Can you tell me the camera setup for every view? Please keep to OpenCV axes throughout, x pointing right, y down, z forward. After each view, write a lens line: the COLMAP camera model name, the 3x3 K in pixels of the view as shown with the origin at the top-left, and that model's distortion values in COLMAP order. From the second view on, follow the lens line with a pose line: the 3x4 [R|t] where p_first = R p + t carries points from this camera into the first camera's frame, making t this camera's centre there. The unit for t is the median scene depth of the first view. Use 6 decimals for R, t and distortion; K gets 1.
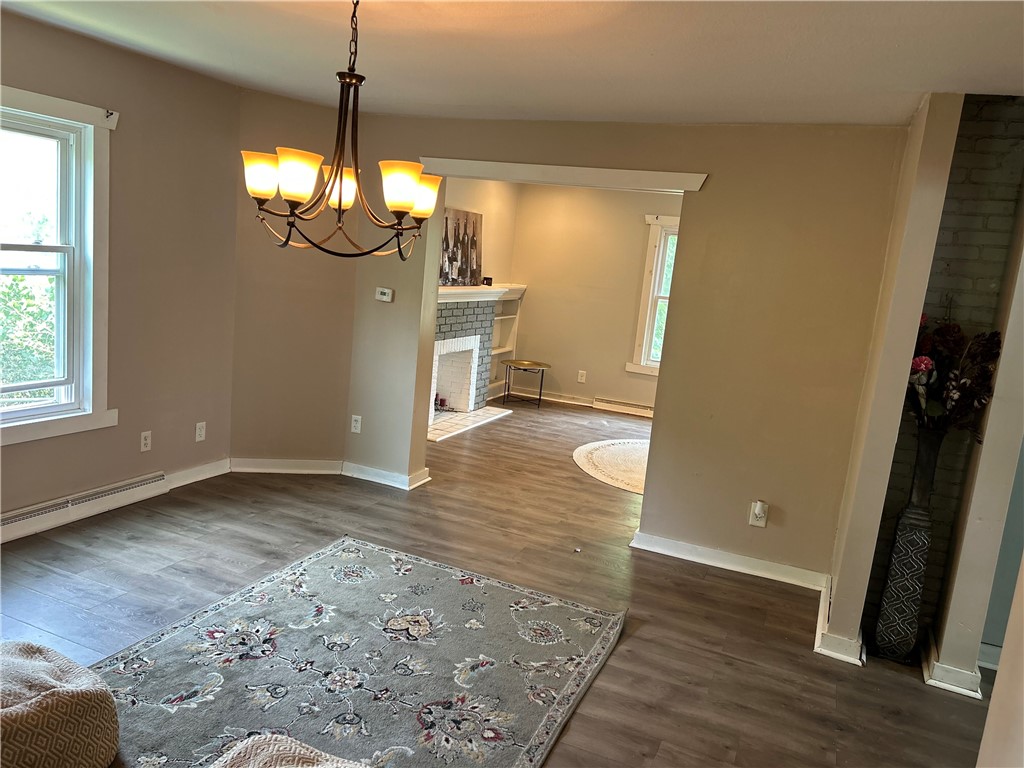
lens RADIAL K [[769.0, 0, 519.0], [0, 769.0, 382.3], [0, 0, 1]] dist [0.087659, -0.093621]
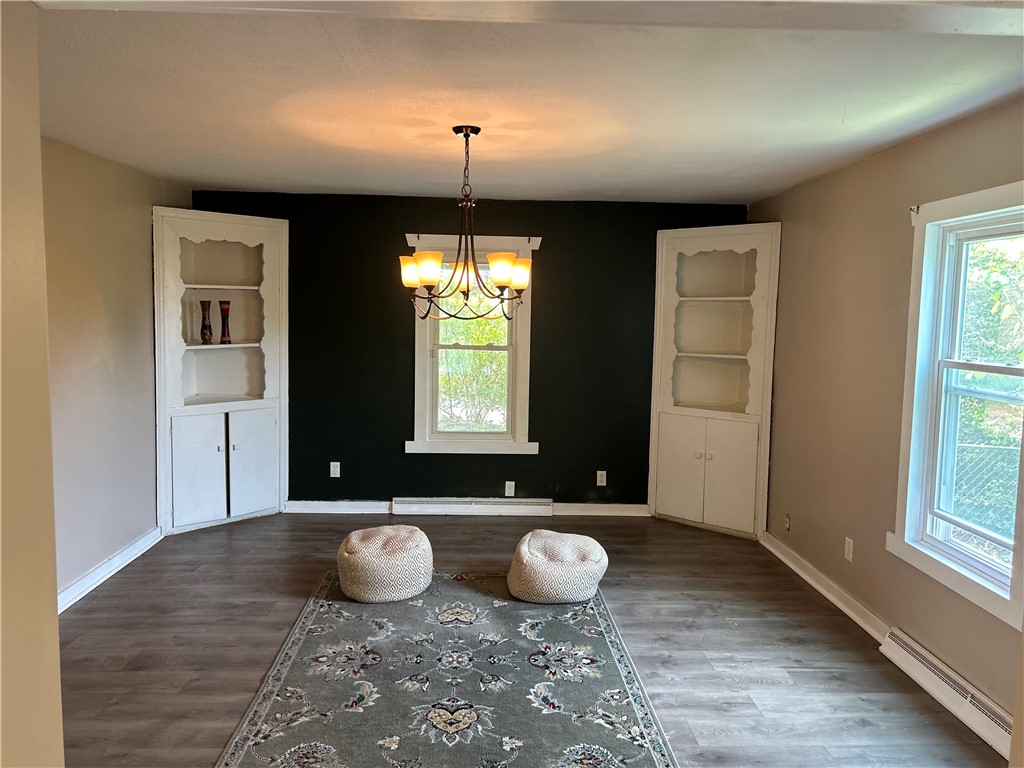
lens RADIAL K [[769.0, 0, 516.9], [0, 769.0, 384.3], [0, 0, 1]] dist [0.087659, -0.093621]
pose [[-0.898631, -0.075607, -0.432141, 0.169360], [-0.176463, 0.964132, 0.198268, -0.202705], [0.401651, 0.254427, -0.879741, 1.337711]]
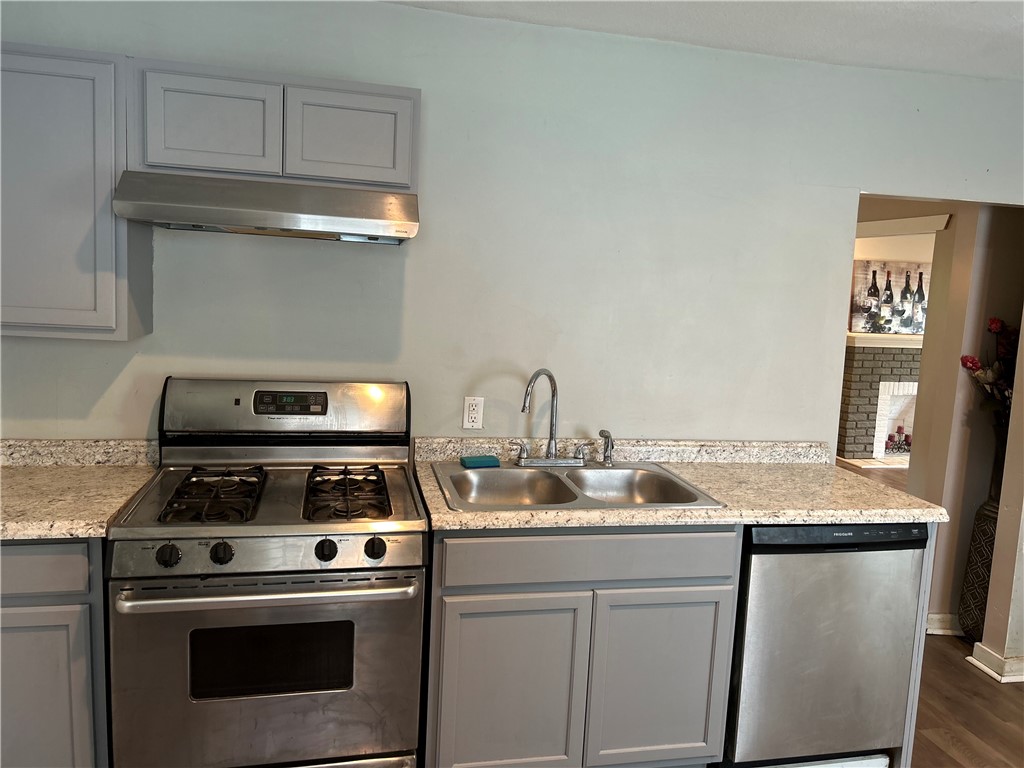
lens RADIAL K [[769.0, 0, 509.3], [0, 769.0, 385.9], [0, 0, 1]] dist [0.087659, -0.093621]
pose [[0.581437, 0.041833, -0.812515, 0.776432], [-0.125575, 0.991324, -0.038823, 0.100900], [0.803842, 0.124605, 0.581646, -0.145304]]
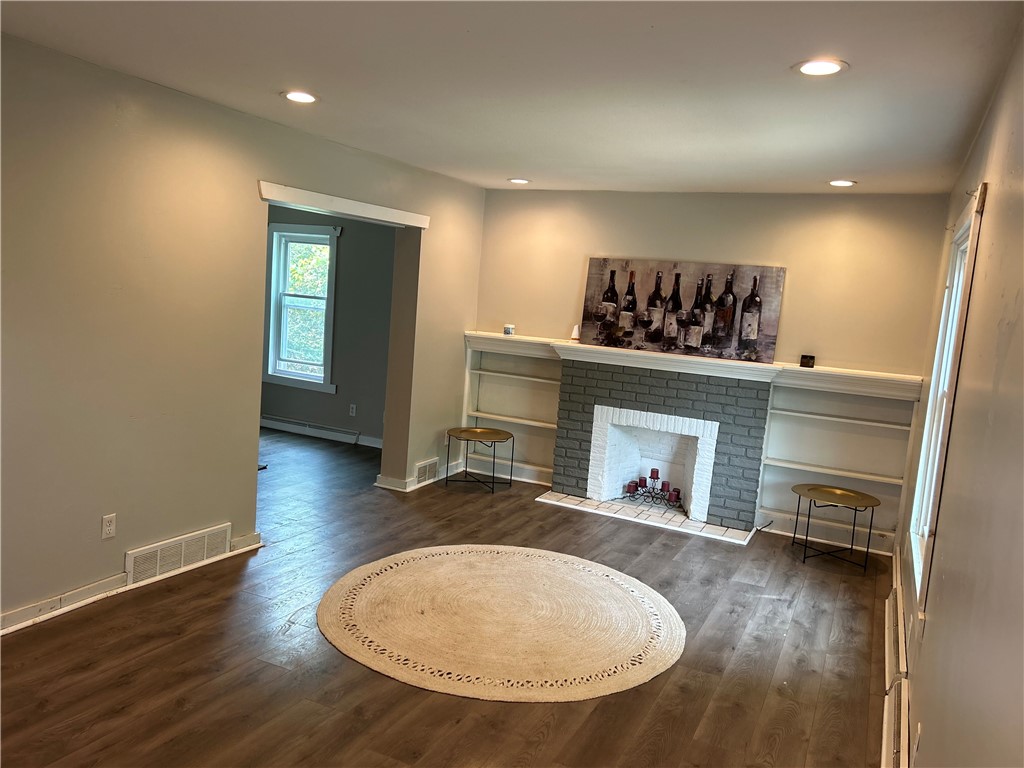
lens RADIAL K [[769.0, 0, 511.1], [0, 769.0, 386.0], [0, 0, 1]] dist [0.087659, -0.093621]
pose [[-0.051716, 0.021929, -0.998421, 1.259593], [-0.248183, 0.968112, 0.034119, -0.126915], [0.967332, 0.249555, -0.044625, 1.466285]]
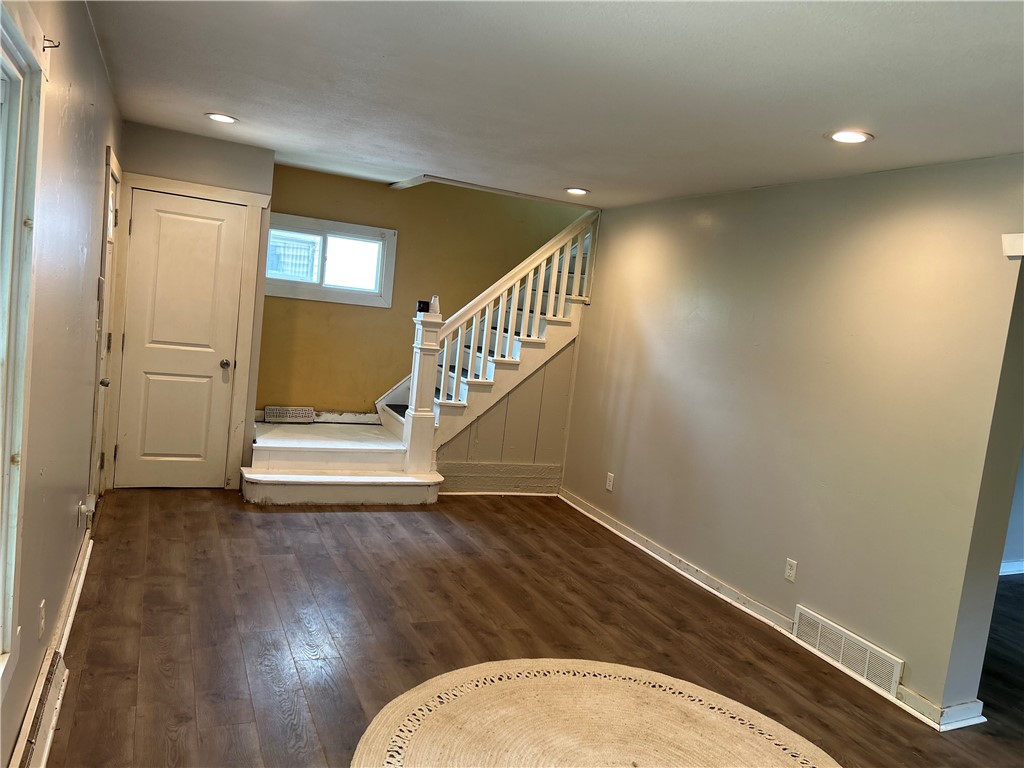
lens RADIAL K [[769.0, 0, 527.2], [0, 769.0, 392.9], [0, 0, 1]] dist [0.087659, -0.093621]
pose [[-0.722900, -0.246033, 0.645665, 0.055483], [-0.066865, 0.954981, 0.289035, -0.313952], [-0.687710, 0.165771, -0.706807, 1.928155]]
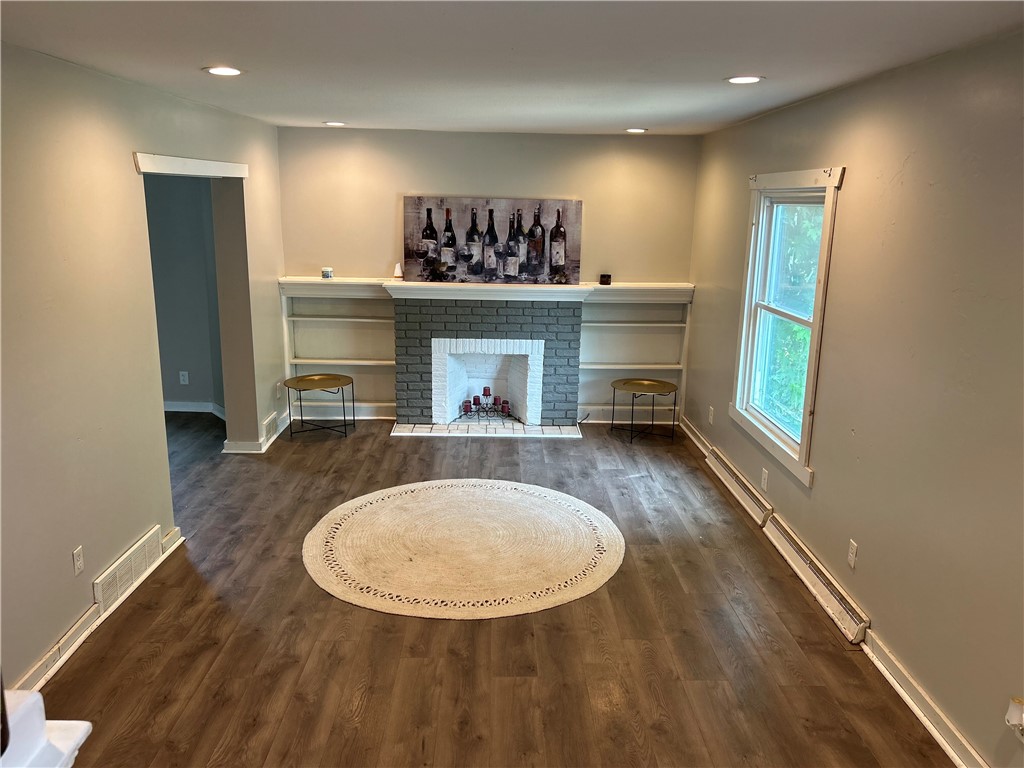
lens RADIAL K [[769.0, 0, 511.7], [0, 769.0, 386.0], [0, 0, 1]] dist [0.087659, -0.093621]
pose [[0.401182, 0.126866, -0.907170, 1.293786], [-0.132678, 0.987967, 0.079490, -0.131963], [0.906338, 0.088471, 0.413187, 1.080886]]
